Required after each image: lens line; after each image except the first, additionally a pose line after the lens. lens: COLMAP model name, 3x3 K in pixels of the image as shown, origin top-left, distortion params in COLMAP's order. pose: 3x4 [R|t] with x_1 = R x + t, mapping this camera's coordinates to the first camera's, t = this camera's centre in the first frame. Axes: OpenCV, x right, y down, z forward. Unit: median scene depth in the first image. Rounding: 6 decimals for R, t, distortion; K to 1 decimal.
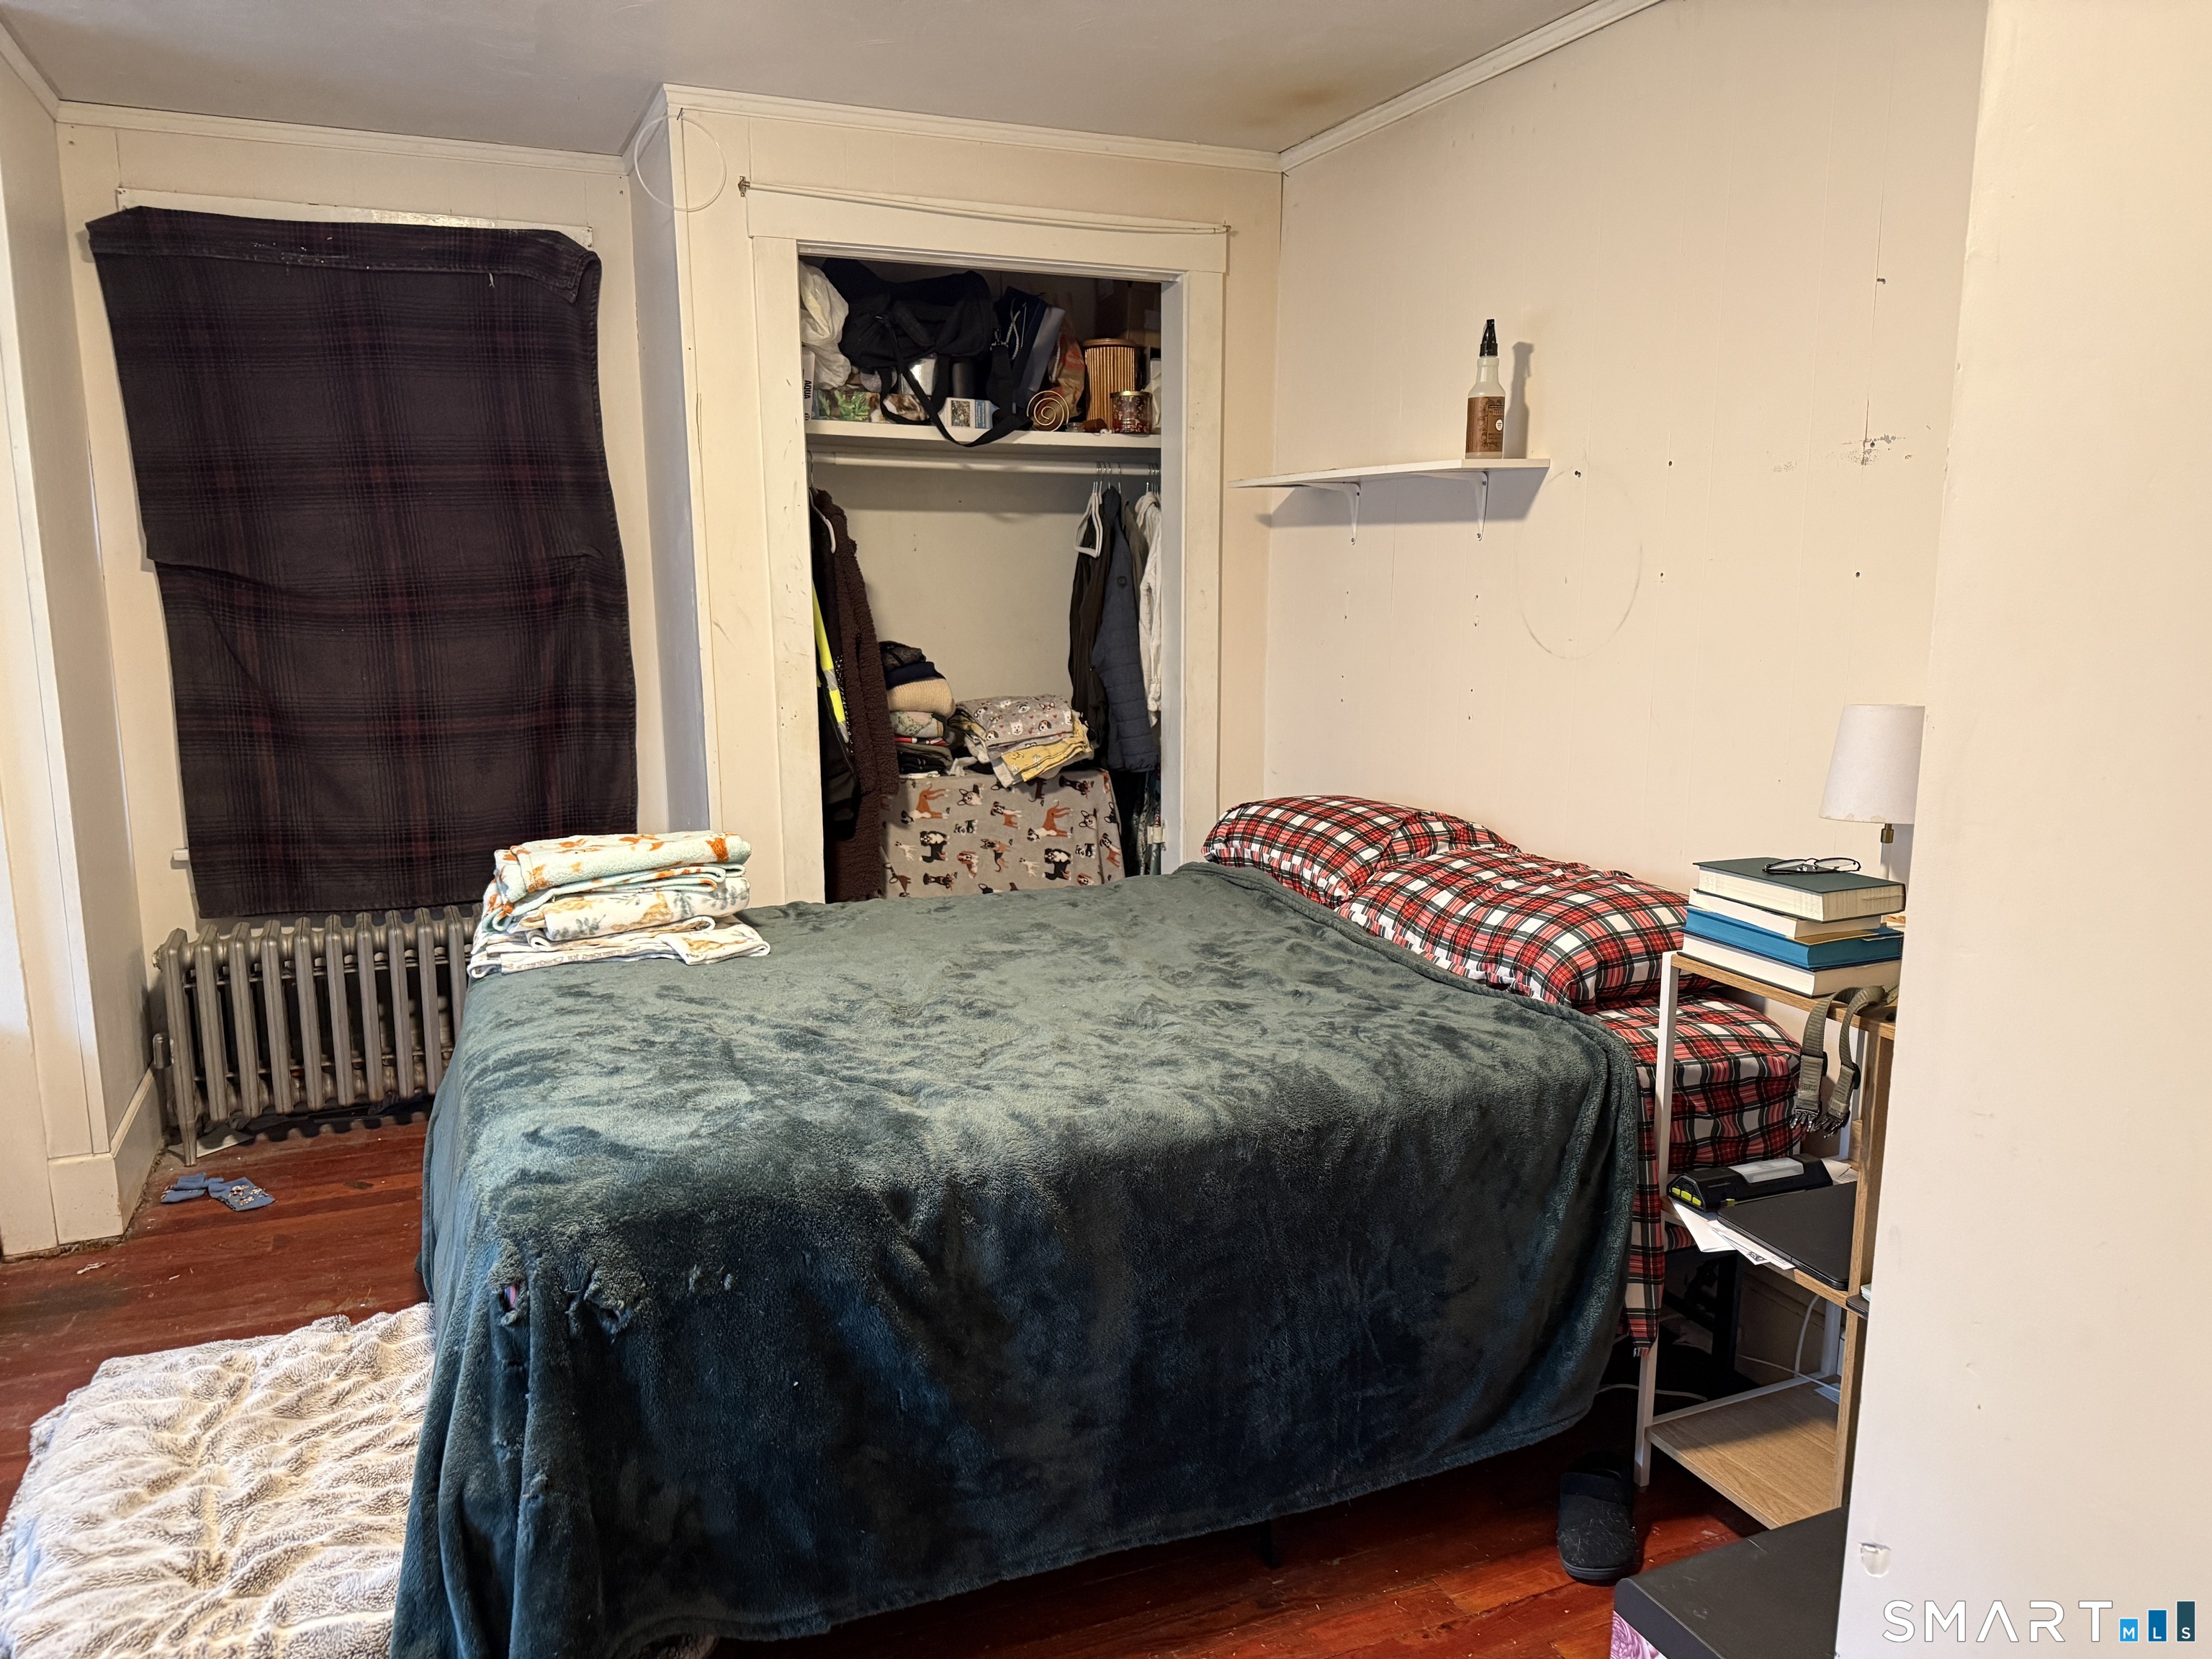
lens RADIAL K [[1556.4, 0, 1106.0], [0, 1556.4, 829.5], [0, 0, 1]] dist [0.063147, -0.077393]
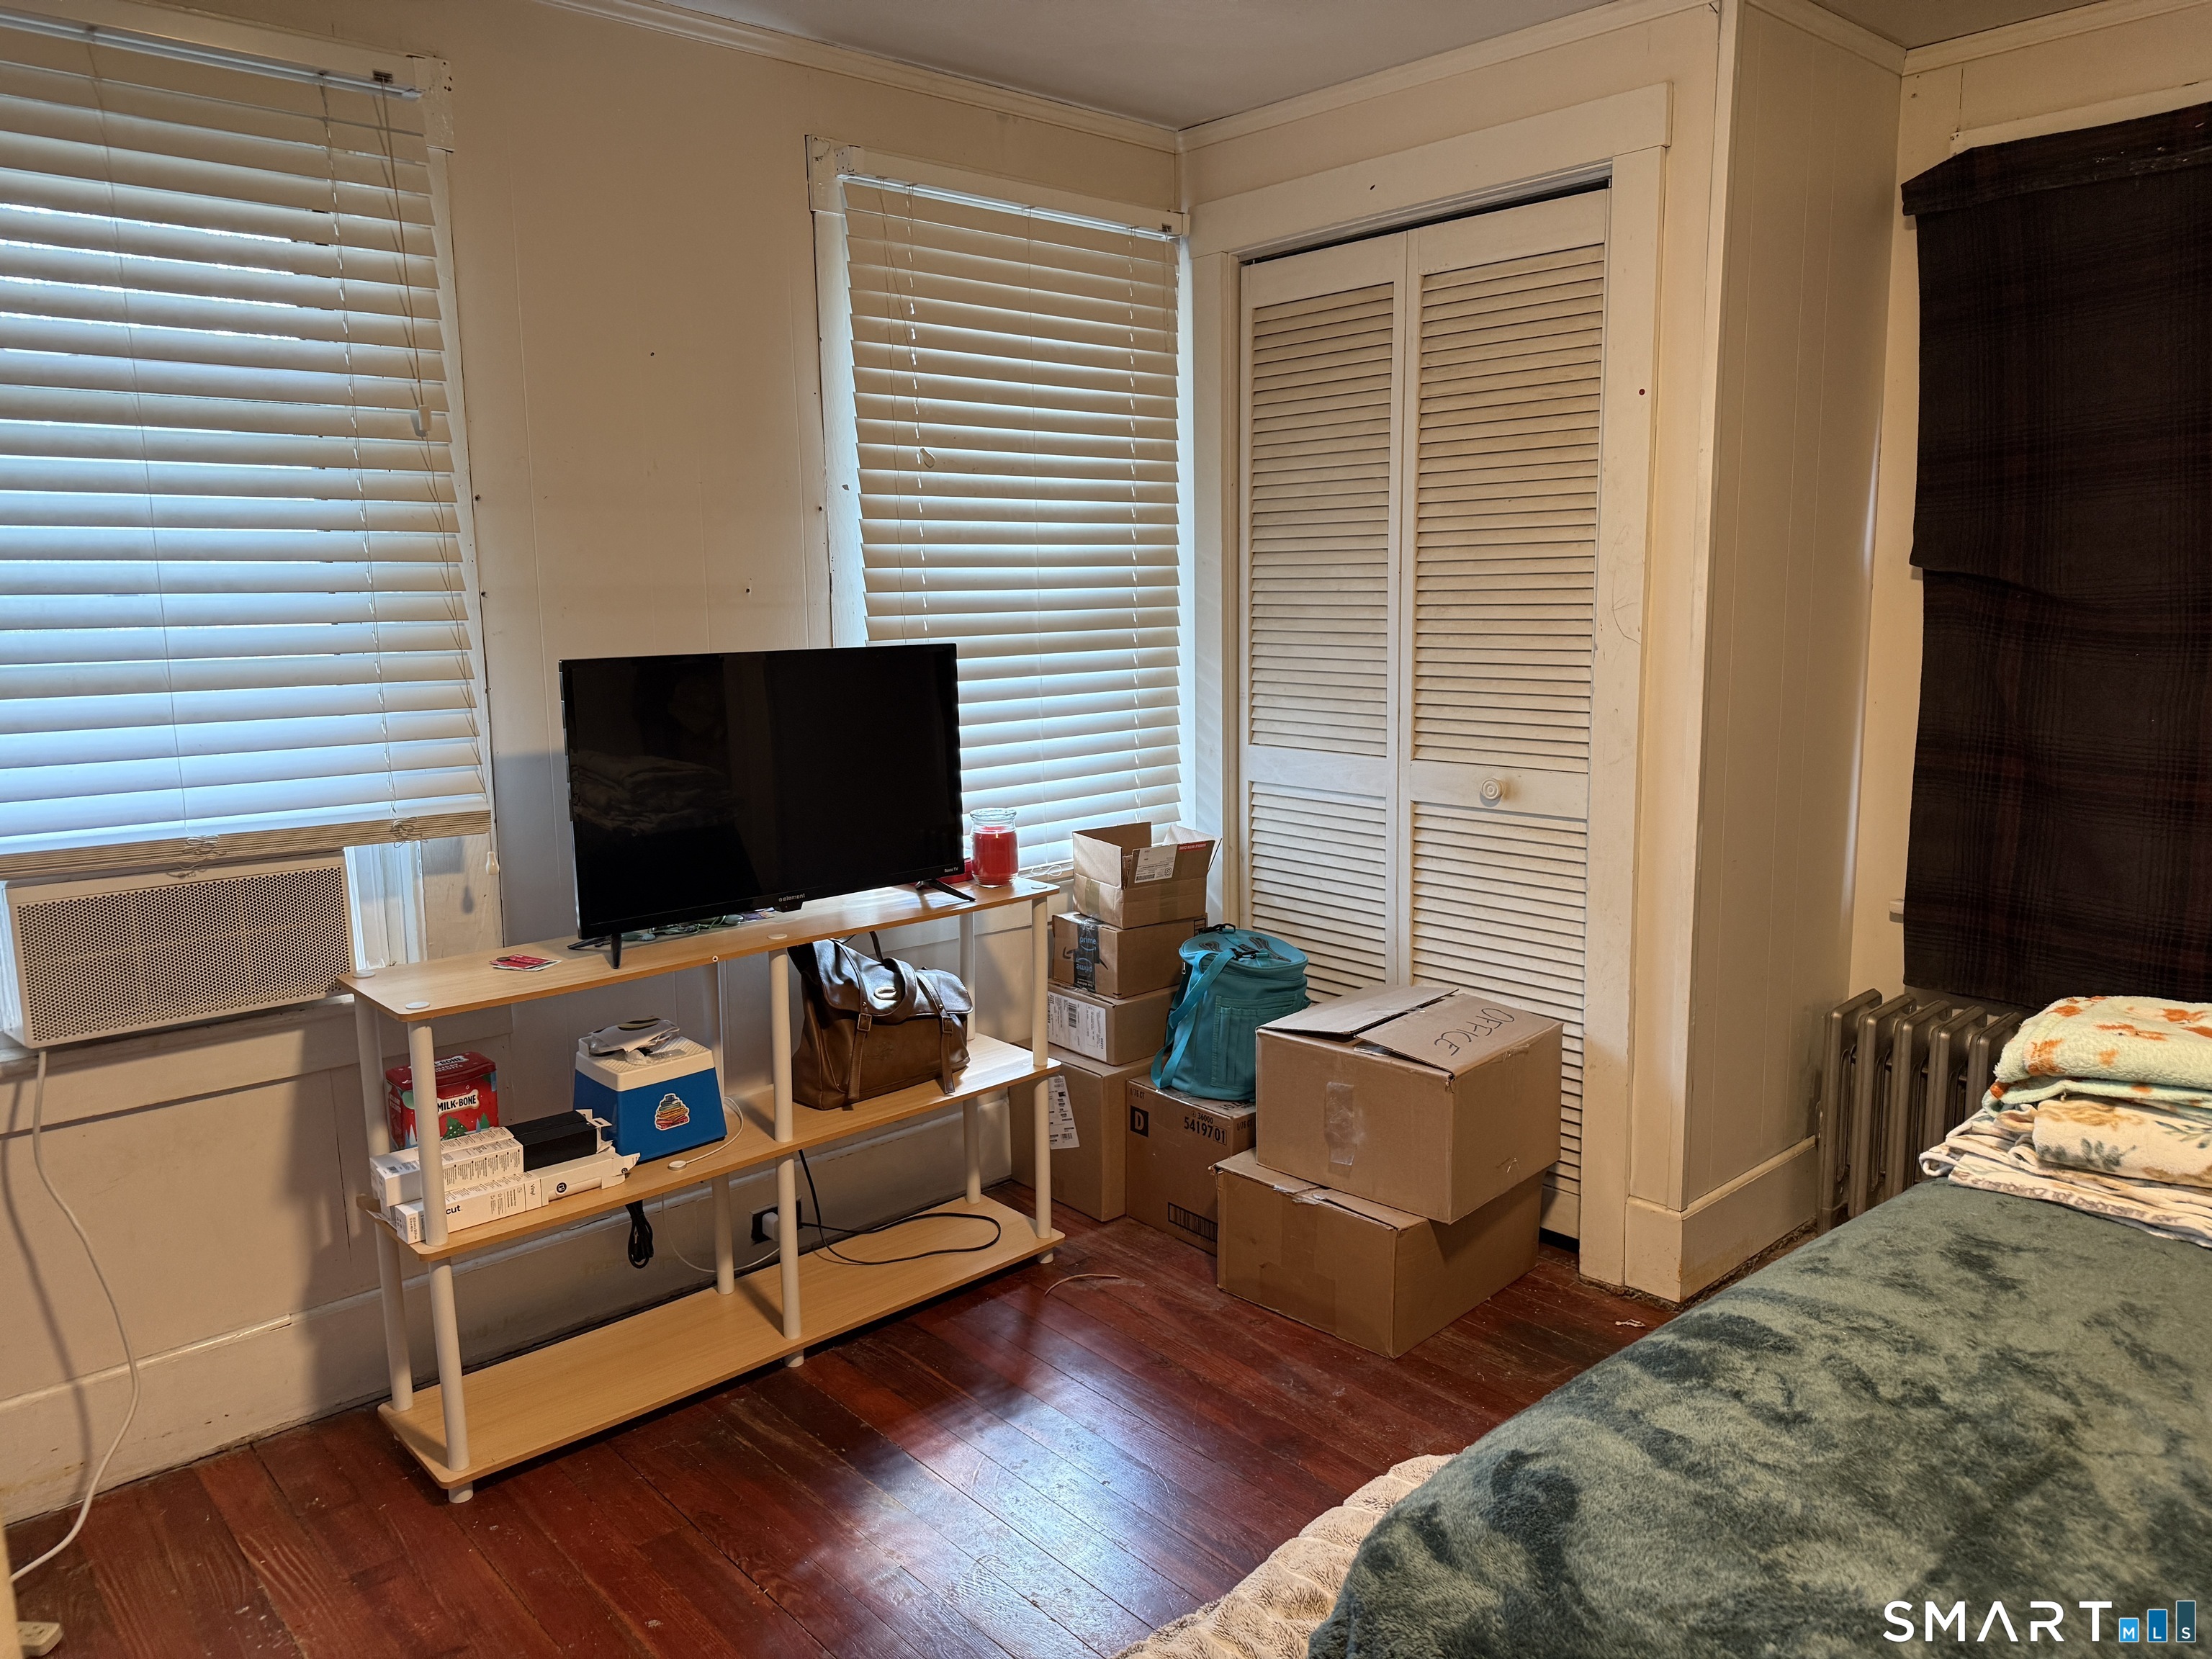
lens RADIAL K [[1556.4, 0, 1106.0], [0, 1556.4, 829.5], [0, 0, 1]] dist [0.063147, -0.077393]
pose [[0.319372, 0.140921, -0.937093, 0.106616], [-0.138373, 0.985217, 0.100999, -0.072734], [0.937472, 0.097413, 0.334150, 0.411209]]
